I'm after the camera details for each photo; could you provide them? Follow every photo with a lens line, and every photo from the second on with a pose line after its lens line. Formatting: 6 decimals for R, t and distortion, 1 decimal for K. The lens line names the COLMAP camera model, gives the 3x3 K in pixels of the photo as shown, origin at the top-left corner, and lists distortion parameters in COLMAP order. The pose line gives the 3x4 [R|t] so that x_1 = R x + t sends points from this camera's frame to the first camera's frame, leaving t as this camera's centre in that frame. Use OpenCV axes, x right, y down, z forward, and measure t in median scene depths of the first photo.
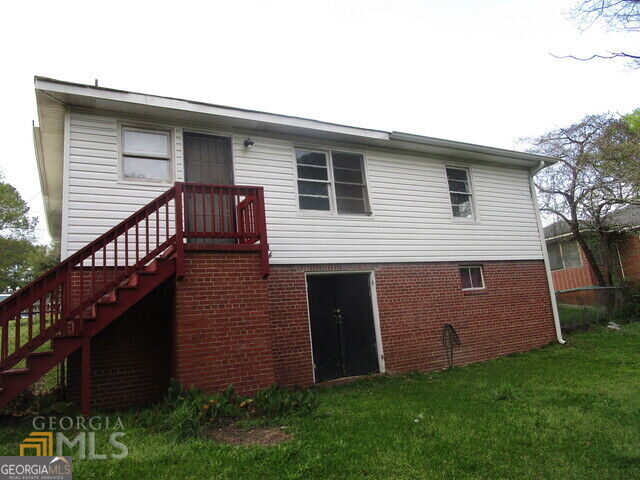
lens RADIAL K [[453.3, 0, 320.0], [0, 453.3, 240.0], [0, 0, 1]] dist [-0.026439, 0.001047]
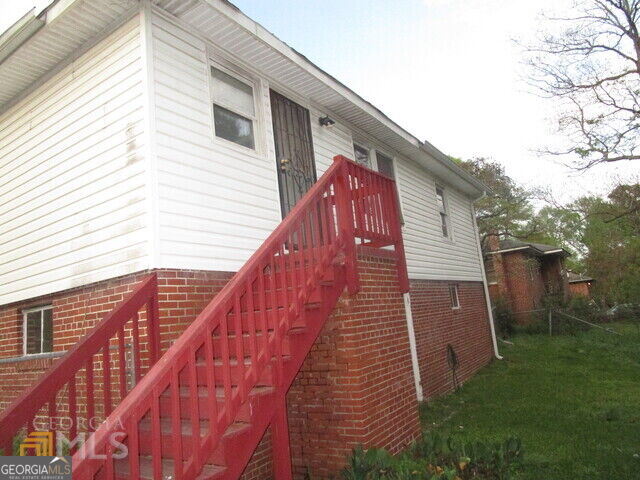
lens RADIAL K [[453.3, 0, 320.0], [0, 453.3, 240.0], [0, 0, 1]] dist [-0.026439, 0.001047]
pose [[0.891785, 0.081397, 0.445078, -0.468464], [-0.069337, 0.996651, -0.043343, 0.024961], [-0.447116, 0.007792, 0.894442, 0.275576]]
